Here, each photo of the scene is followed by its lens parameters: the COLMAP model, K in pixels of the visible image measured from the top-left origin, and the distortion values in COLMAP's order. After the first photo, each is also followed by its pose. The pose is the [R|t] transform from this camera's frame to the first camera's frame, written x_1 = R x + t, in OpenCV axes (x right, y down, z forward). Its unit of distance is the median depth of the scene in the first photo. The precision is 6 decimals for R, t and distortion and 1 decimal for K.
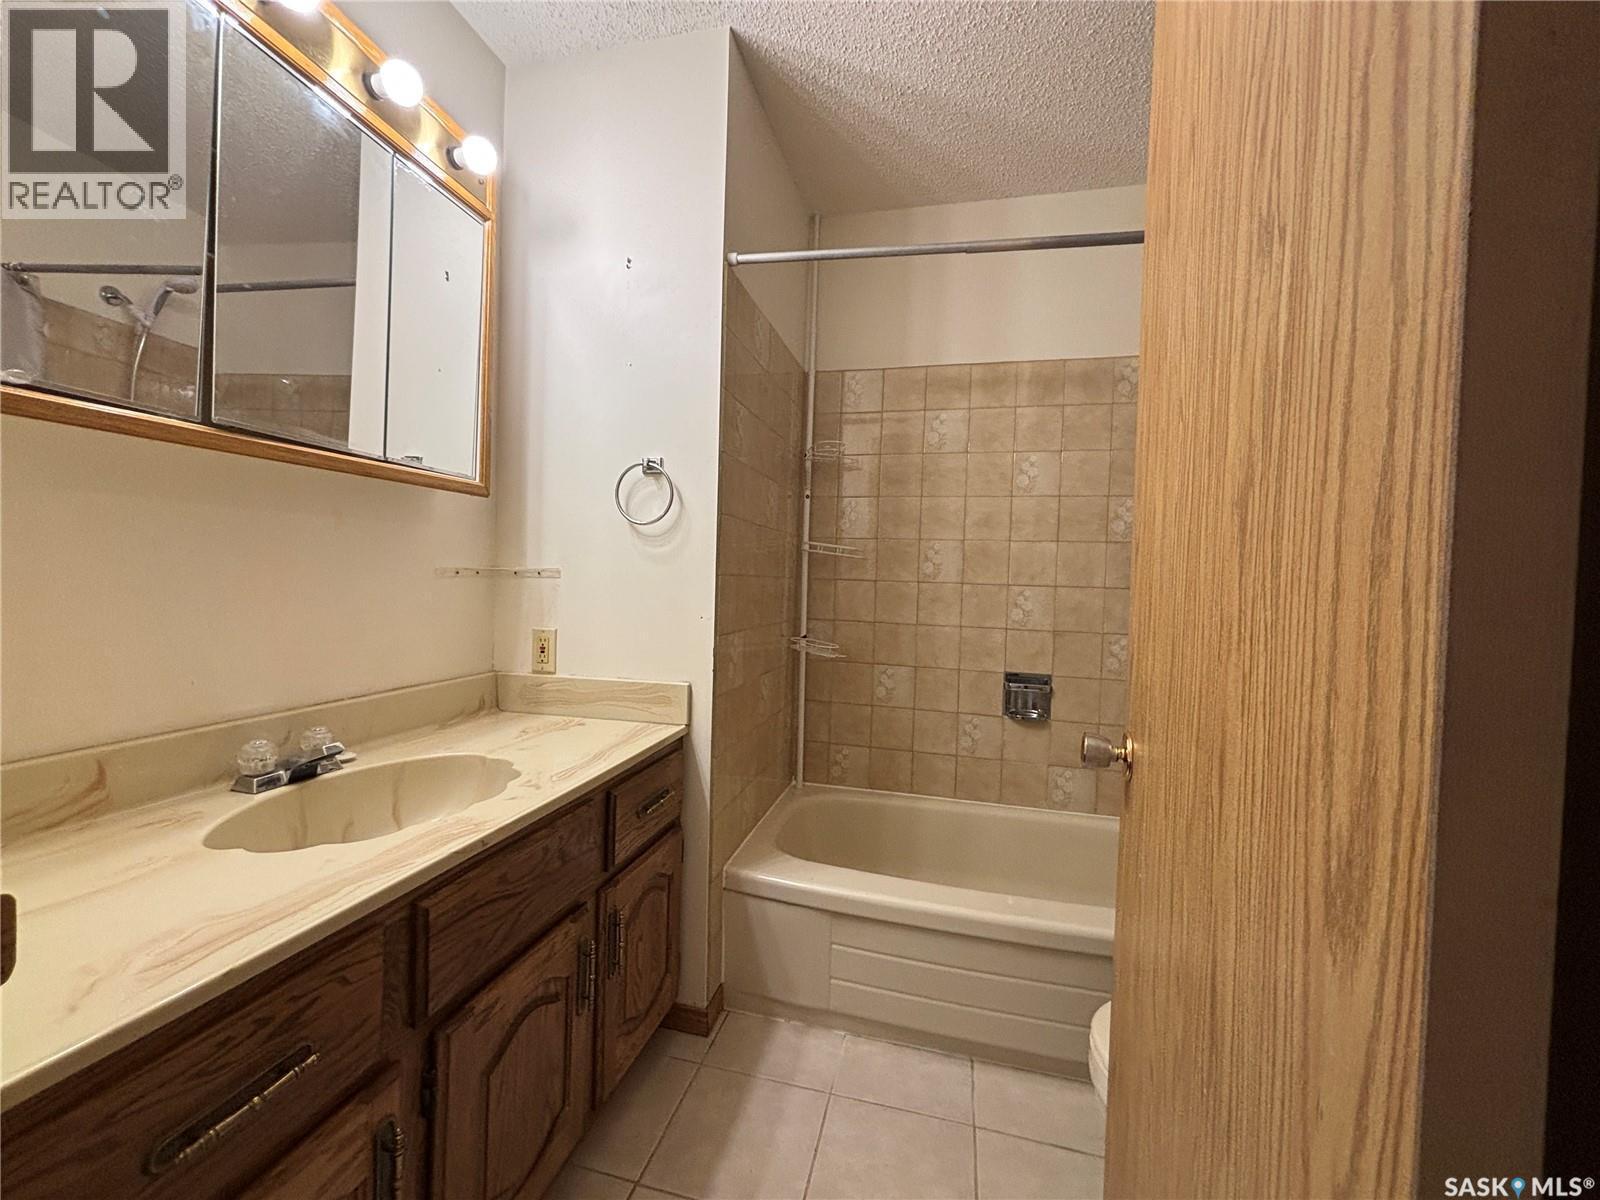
lens RADIAL K [[642.5, 0, 798.4], [0, 642.5, 594.9], [0, 0, 1]] dist [-0.001489, 0.000230]
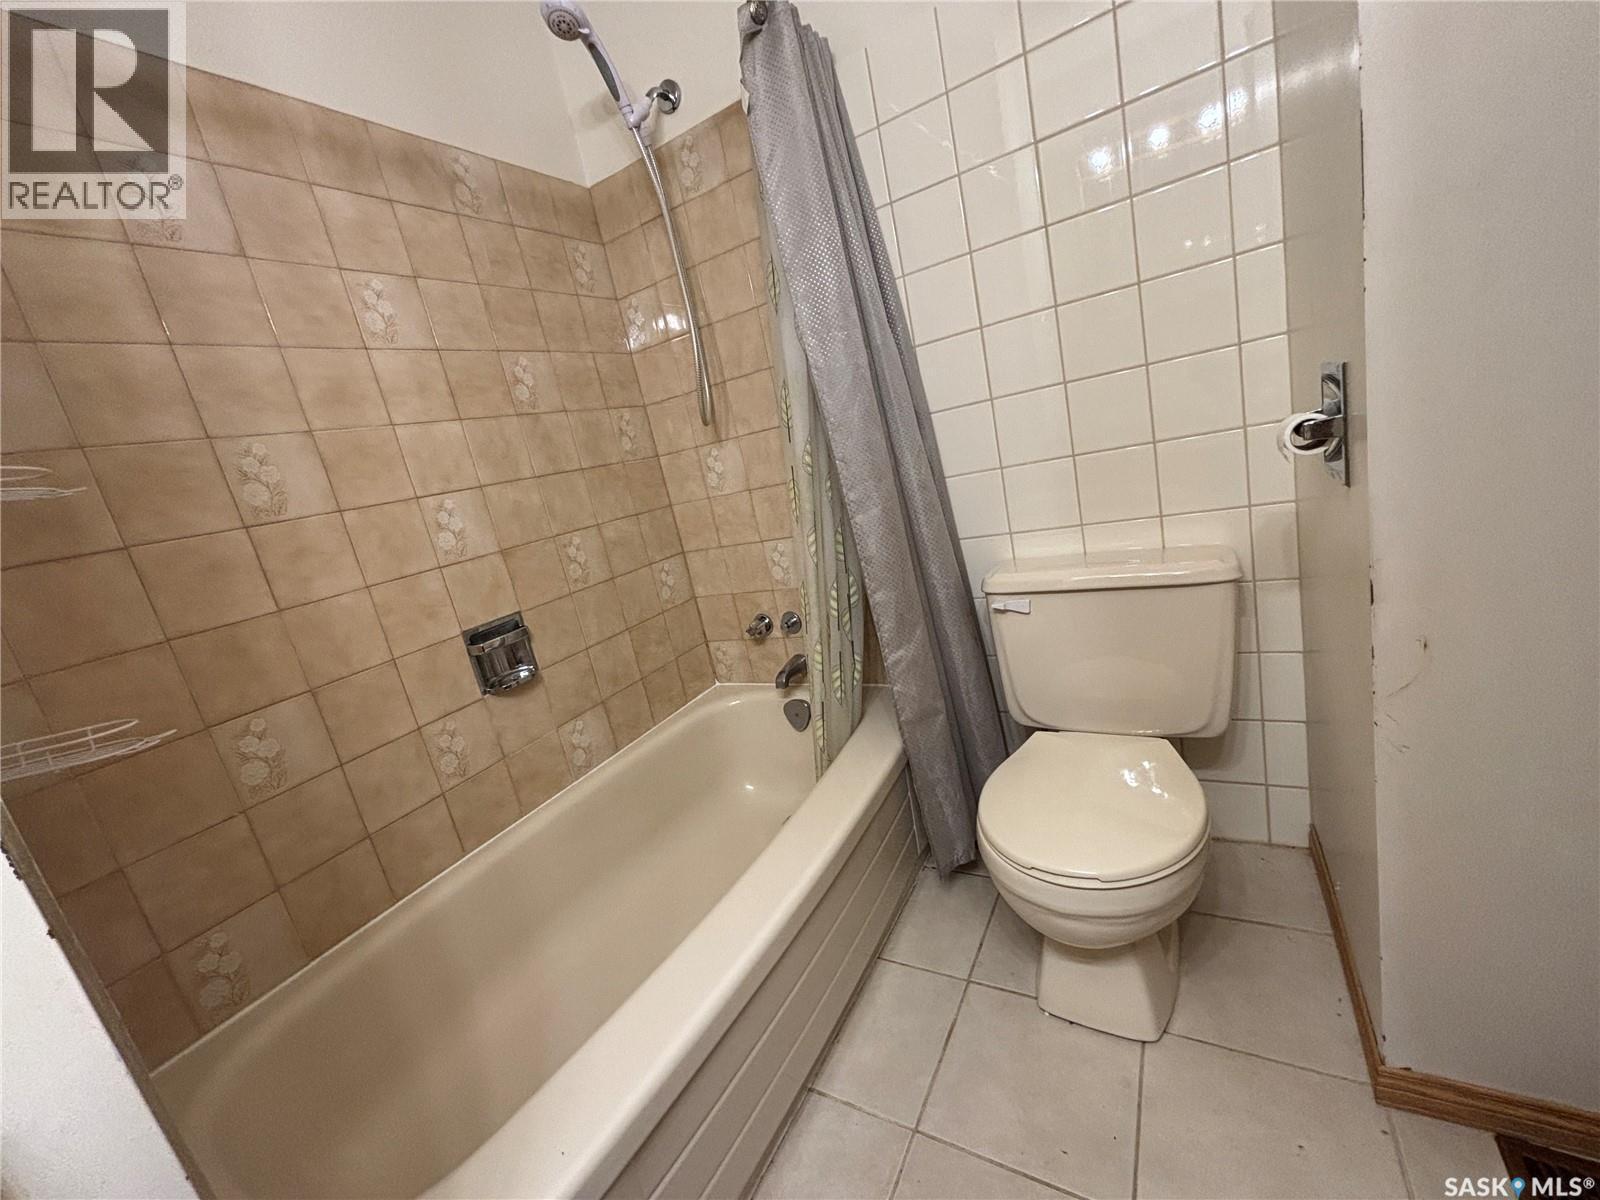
lens RADIAL K [[642.5, 0, 800.7], [0, 642.5, 590.2], [0, 0, 1]] dist [-0.001489, 0.000230]
pose [[0.266697, -0.294296, 0.917749, -0.162847], [0.239733, 0.942566, 0.232588, 0.012595], [-0.933489, 0.157984, 0.321932, 0.475367]]
